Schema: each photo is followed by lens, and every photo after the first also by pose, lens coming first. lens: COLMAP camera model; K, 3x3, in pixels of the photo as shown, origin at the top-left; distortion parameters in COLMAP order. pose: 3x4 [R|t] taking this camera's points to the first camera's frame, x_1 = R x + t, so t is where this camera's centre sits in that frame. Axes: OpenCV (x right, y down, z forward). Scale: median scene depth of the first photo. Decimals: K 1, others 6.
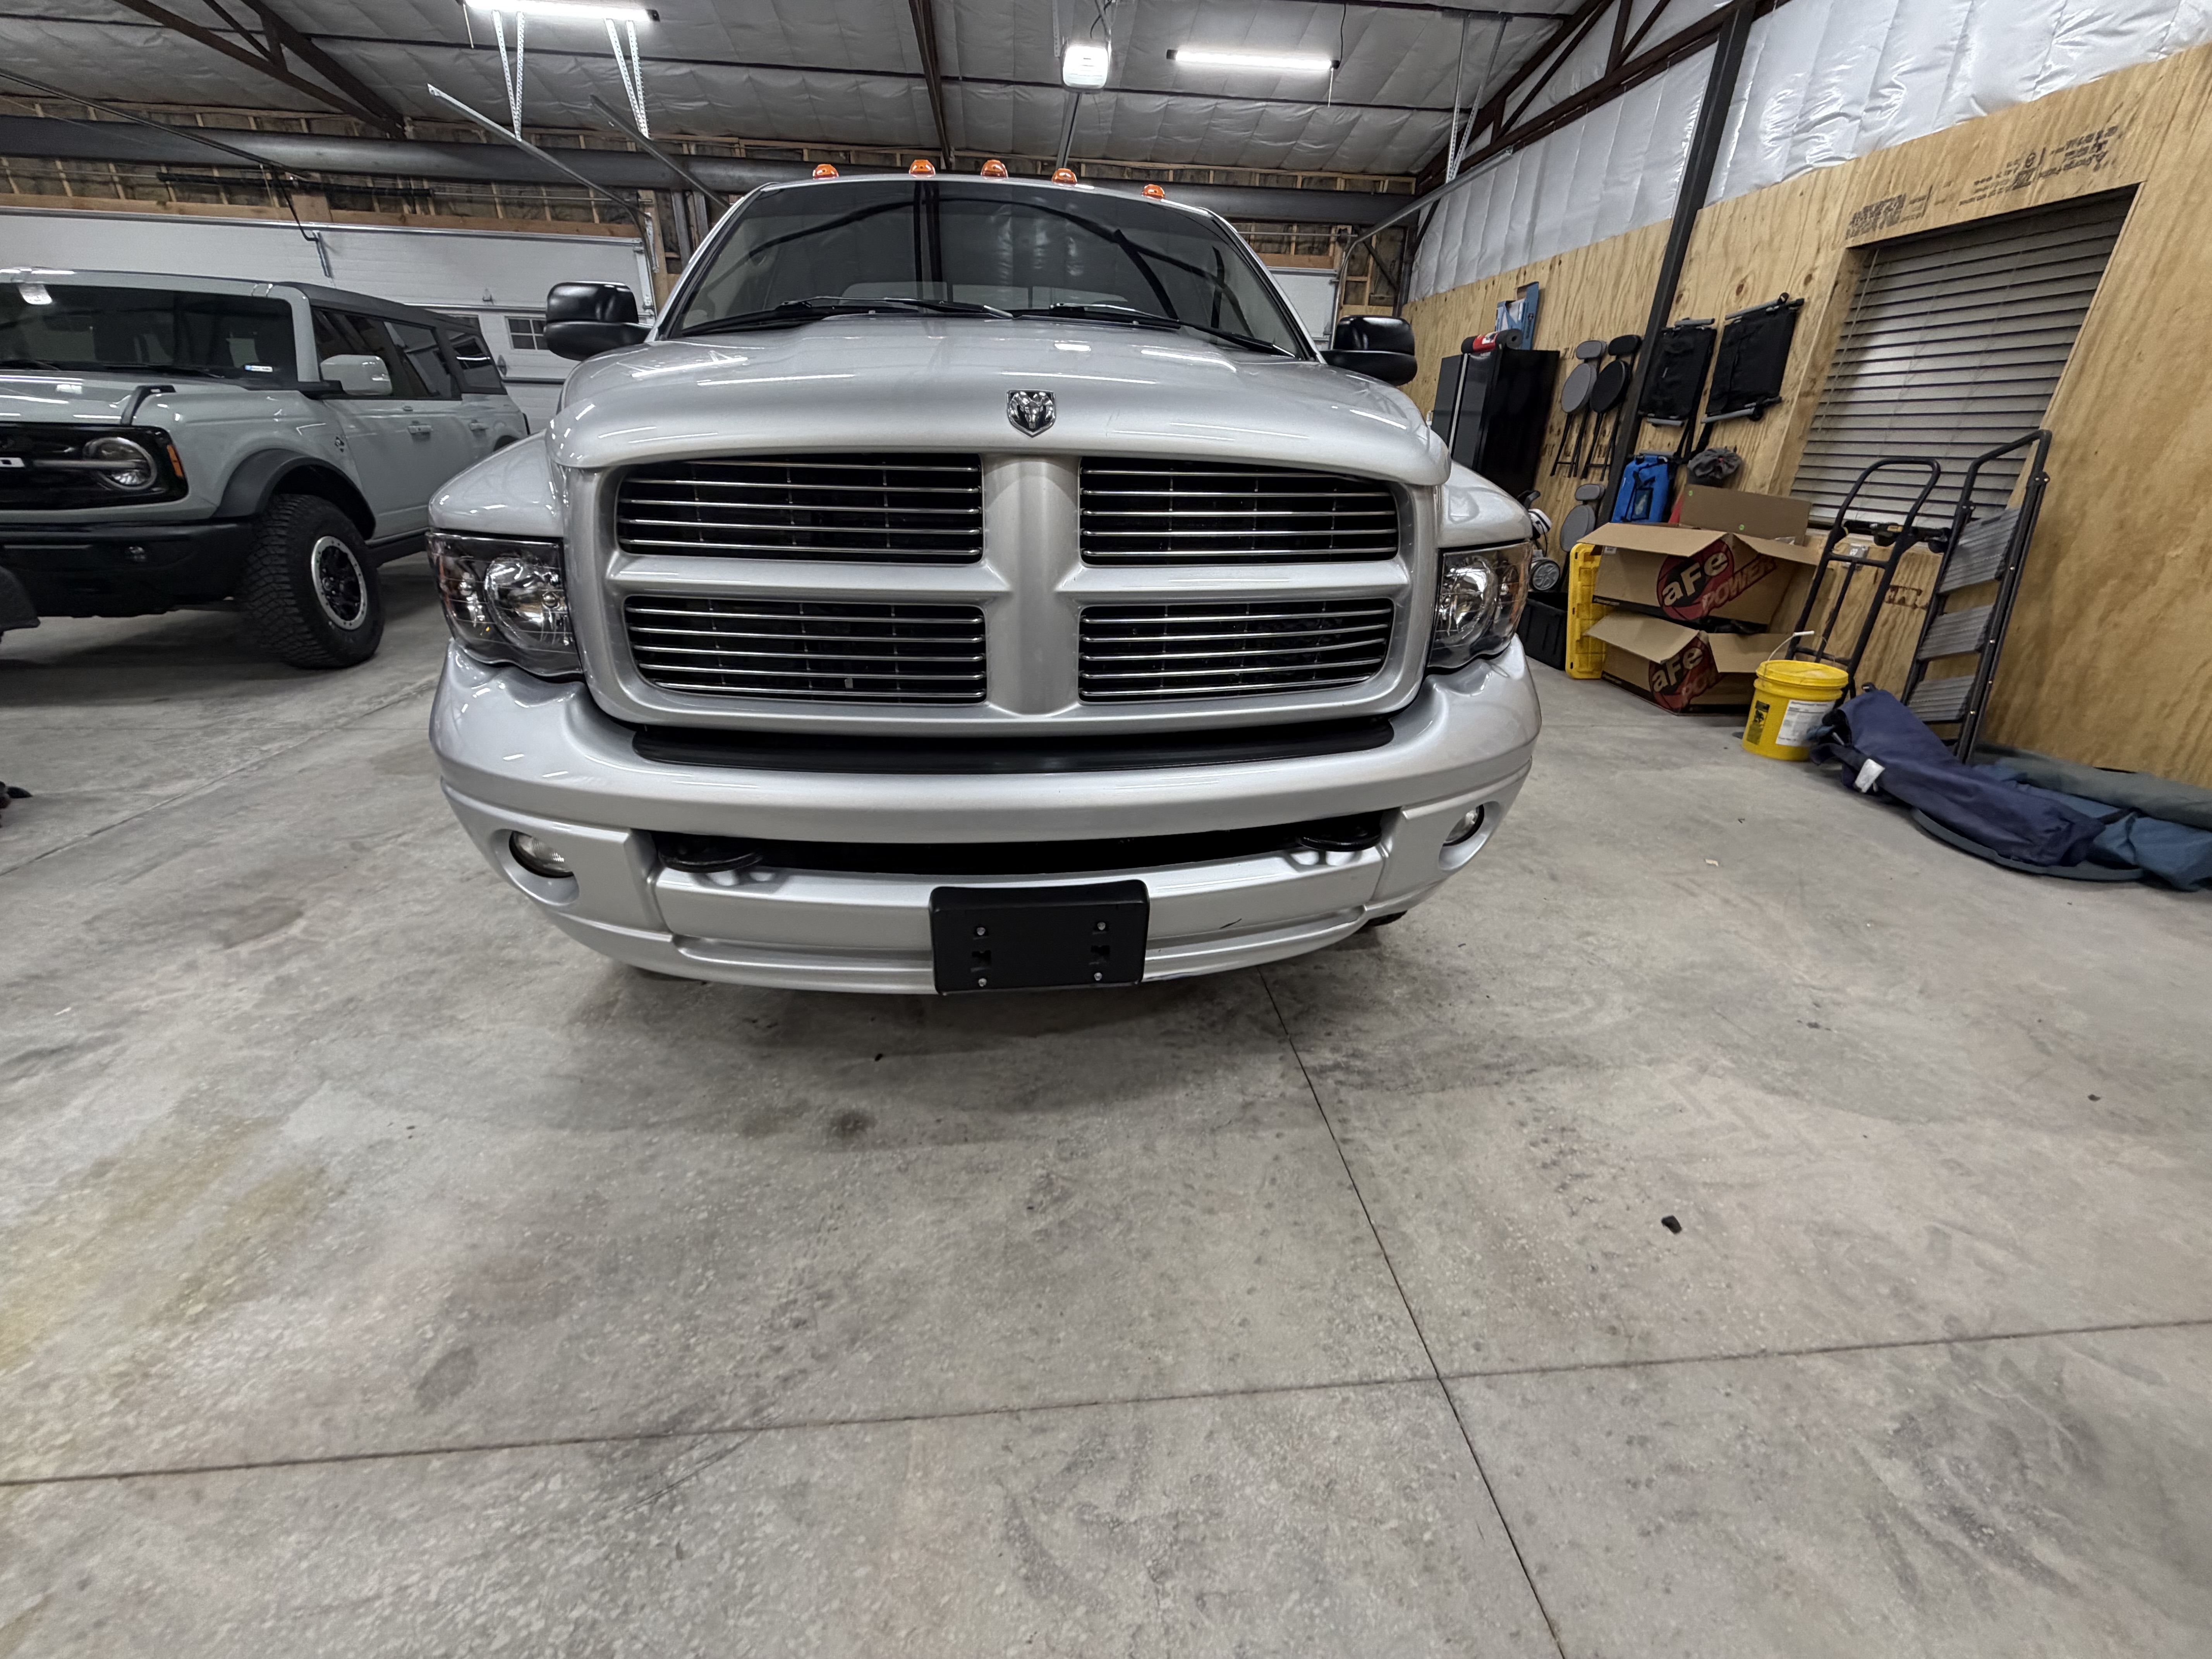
lens RADIAL K [[883.0, 0, 1109.6], [0, 883.0, 827.3], [0, 0, 1]] dist [0.001546, -0.000383]
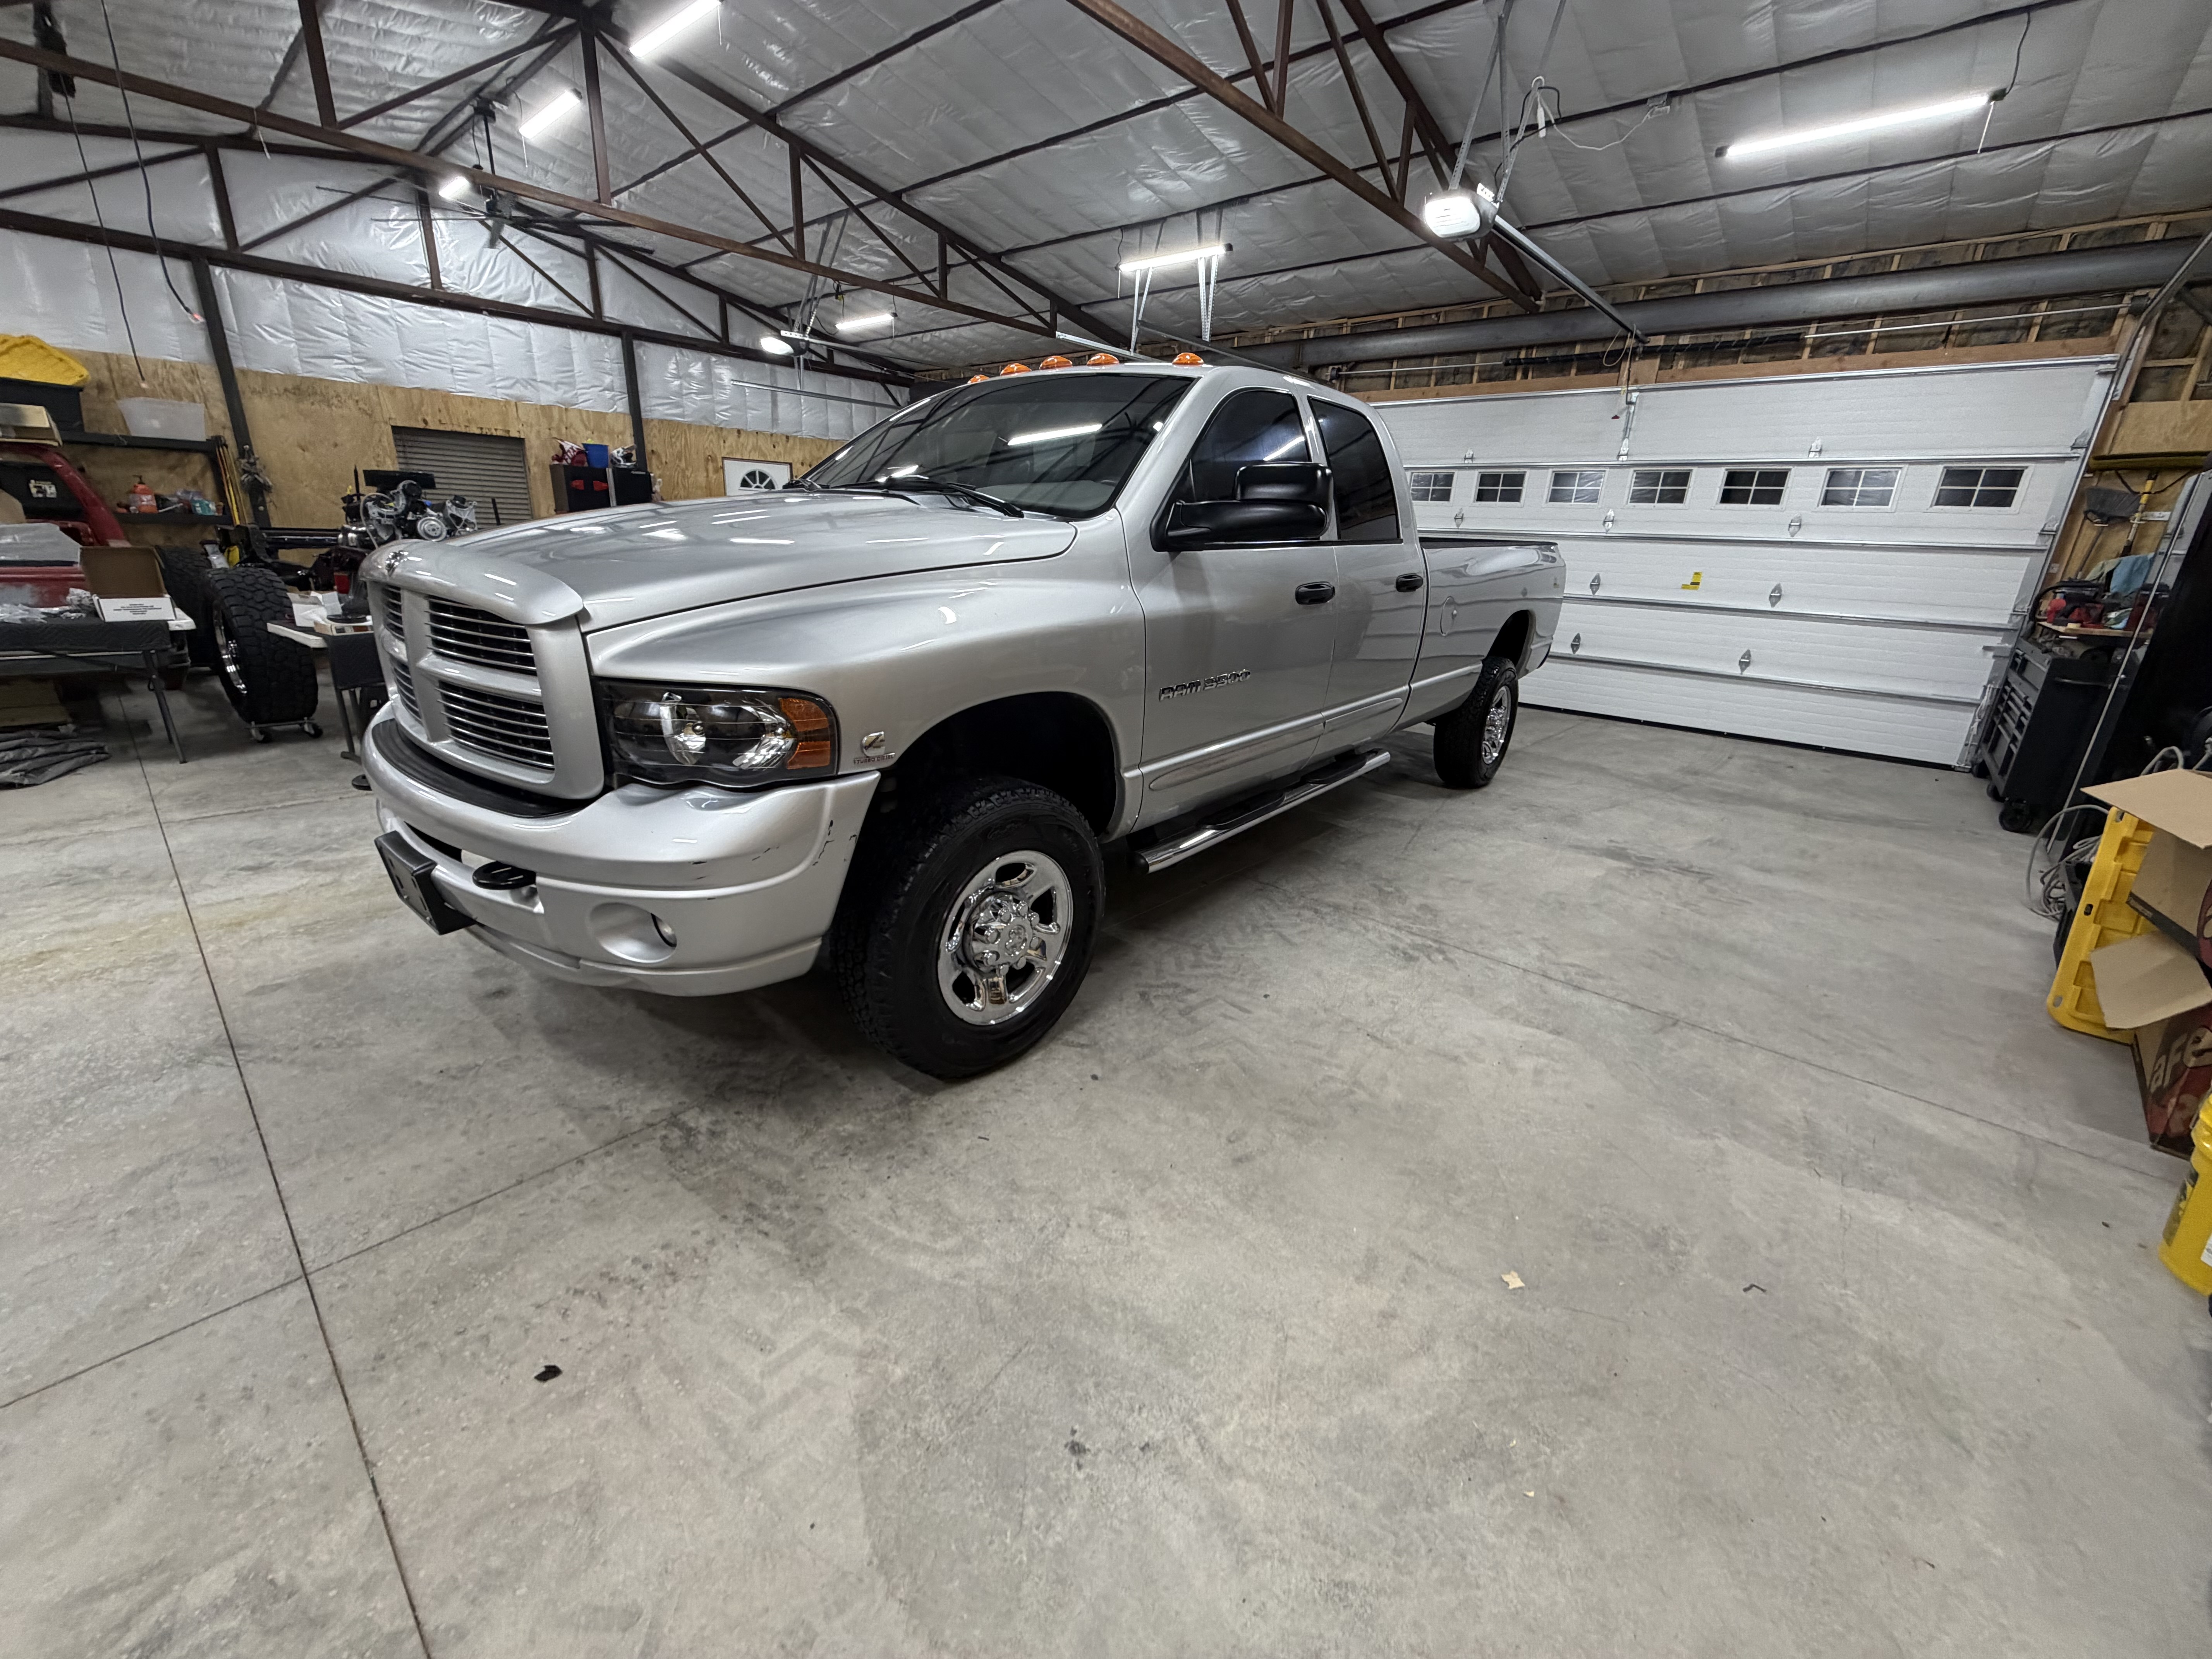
lens RADIAL K [[883.0, 0, 1108.5], [0, 883.0, 828.3], [0, 0, 1]] dist [0.001546, -0.000383]
pose [[0.679255, 0.237365, -0.694457, 1.121253], [-0.321834, 0.946755, 0.008812, -0.229973], [0.659573, 0.217514, 0.719480, 0.406723]]
